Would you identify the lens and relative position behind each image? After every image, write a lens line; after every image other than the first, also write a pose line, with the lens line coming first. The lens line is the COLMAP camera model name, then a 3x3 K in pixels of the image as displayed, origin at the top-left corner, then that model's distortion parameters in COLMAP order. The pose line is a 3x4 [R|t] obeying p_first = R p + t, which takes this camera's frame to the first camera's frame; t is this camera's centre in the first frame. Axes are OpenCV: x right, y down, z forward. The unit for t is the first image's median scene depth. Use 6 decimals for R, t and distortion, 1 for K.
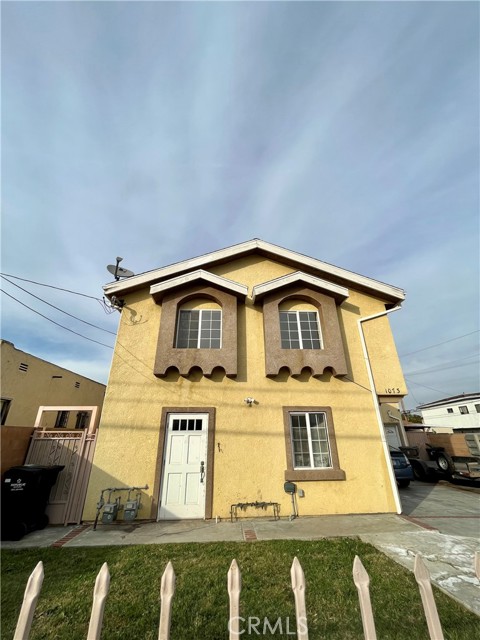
lens RADIAL K [[259.3, 0, 240.7], [0, 259.3, 320.6], [0, 0, 1]] dist [-0.003497, 0.000025]
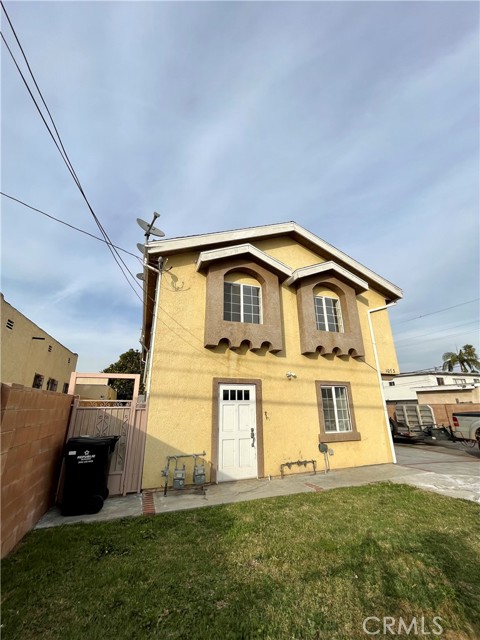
lens RADIAL K [[259.3, 0, 241.5], [0, 259.3, 320.0], [0, 0, 1]] dist [-0.003497, 0.000025]
pose [[0.956129, 0.094210, 0.277383, -0.500554], [-0.120238, 0.989650, 0.078332, 0.020790], [-0.267132, -0.108248, 0.957561, 0.032283]]
